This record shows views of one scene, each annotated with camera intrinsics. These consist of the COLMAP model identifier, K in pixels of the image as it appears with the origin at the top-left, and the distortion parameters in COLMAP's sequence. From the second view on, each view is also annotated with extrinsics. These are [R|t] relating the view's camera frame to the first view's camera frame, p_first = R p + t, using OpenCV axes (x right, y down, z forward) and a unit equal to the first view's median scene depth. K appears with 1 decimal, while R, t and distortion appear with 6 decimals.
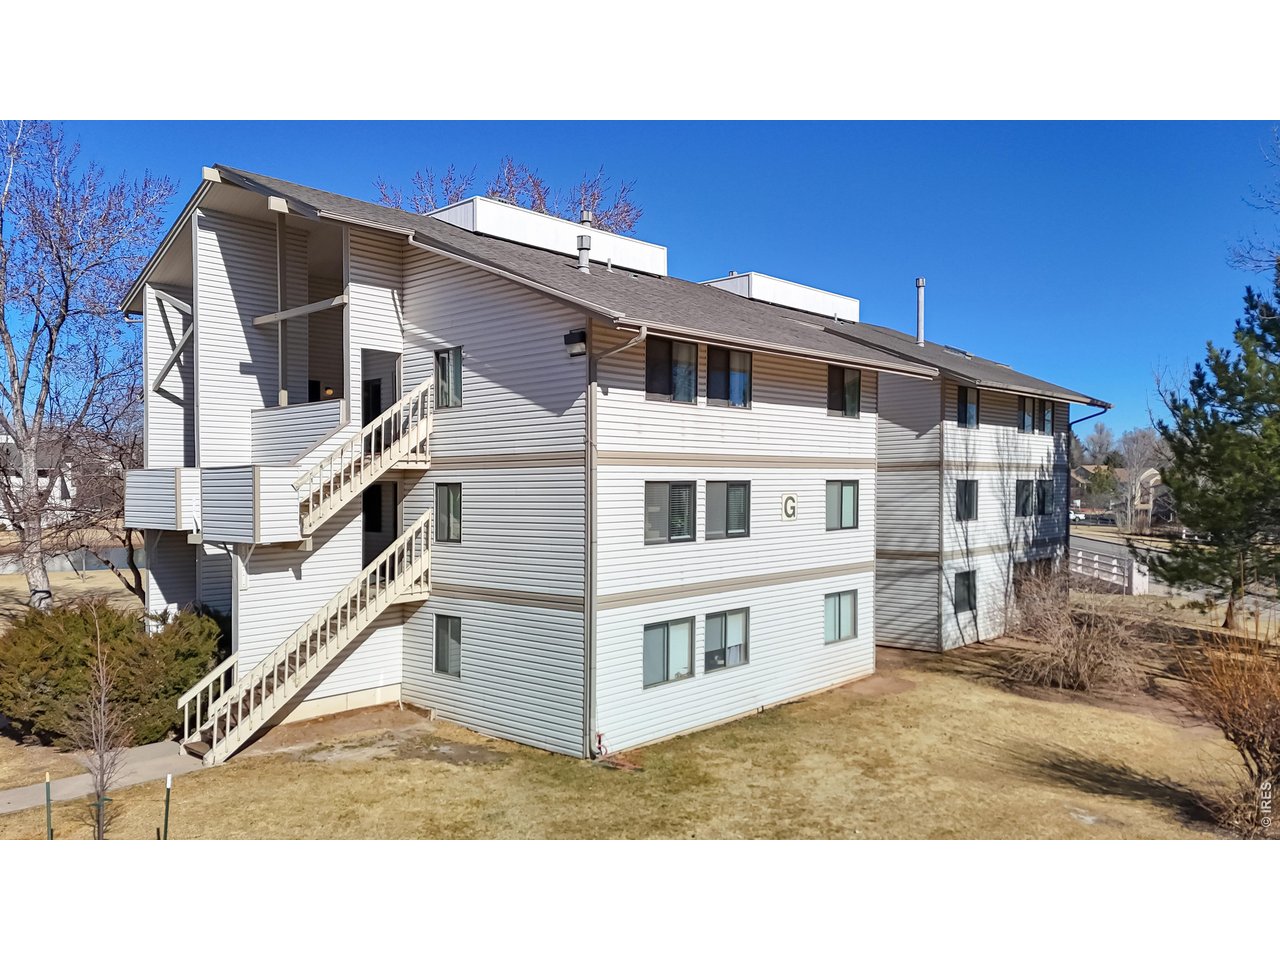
lens RADIAL K [[965.9, 0, 640.4], [0, 965.9, 483.1], [0, 0, 1]] dist [0.048551, 0.000655]
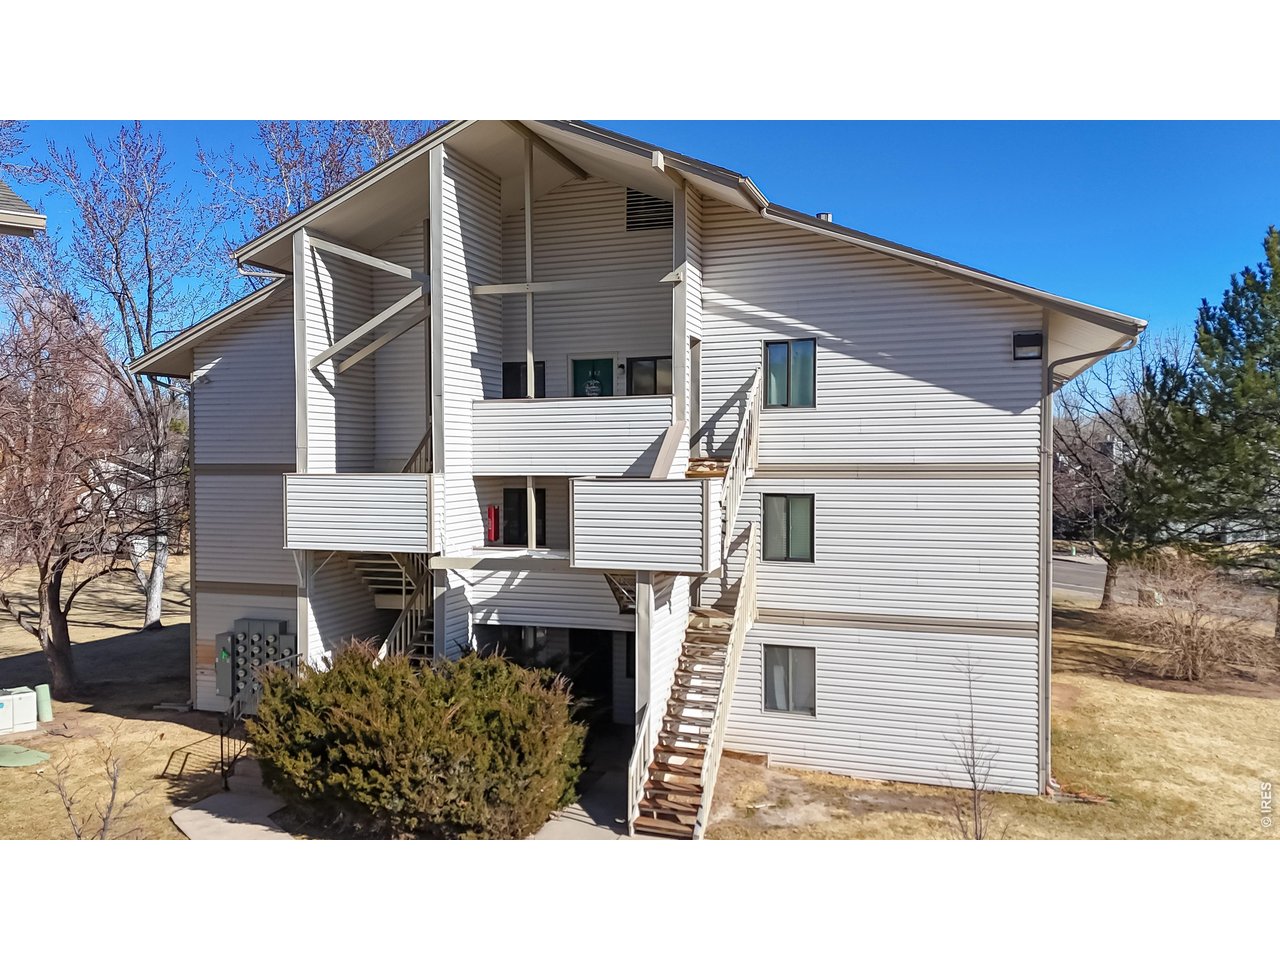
lens RADIAL K [[1088.1, 0, 640.0], [0, 1088.1, 477.8], [0, 0, 1]] dist [0.014808, -0.006294]
pose [[0.940303, -0.000079, 0.340340, -0.698371], [-0.005246, 0.999878, 0.014725, -0.029874], [-0.340299, -0.015631, 0.940187, 0.136304]]
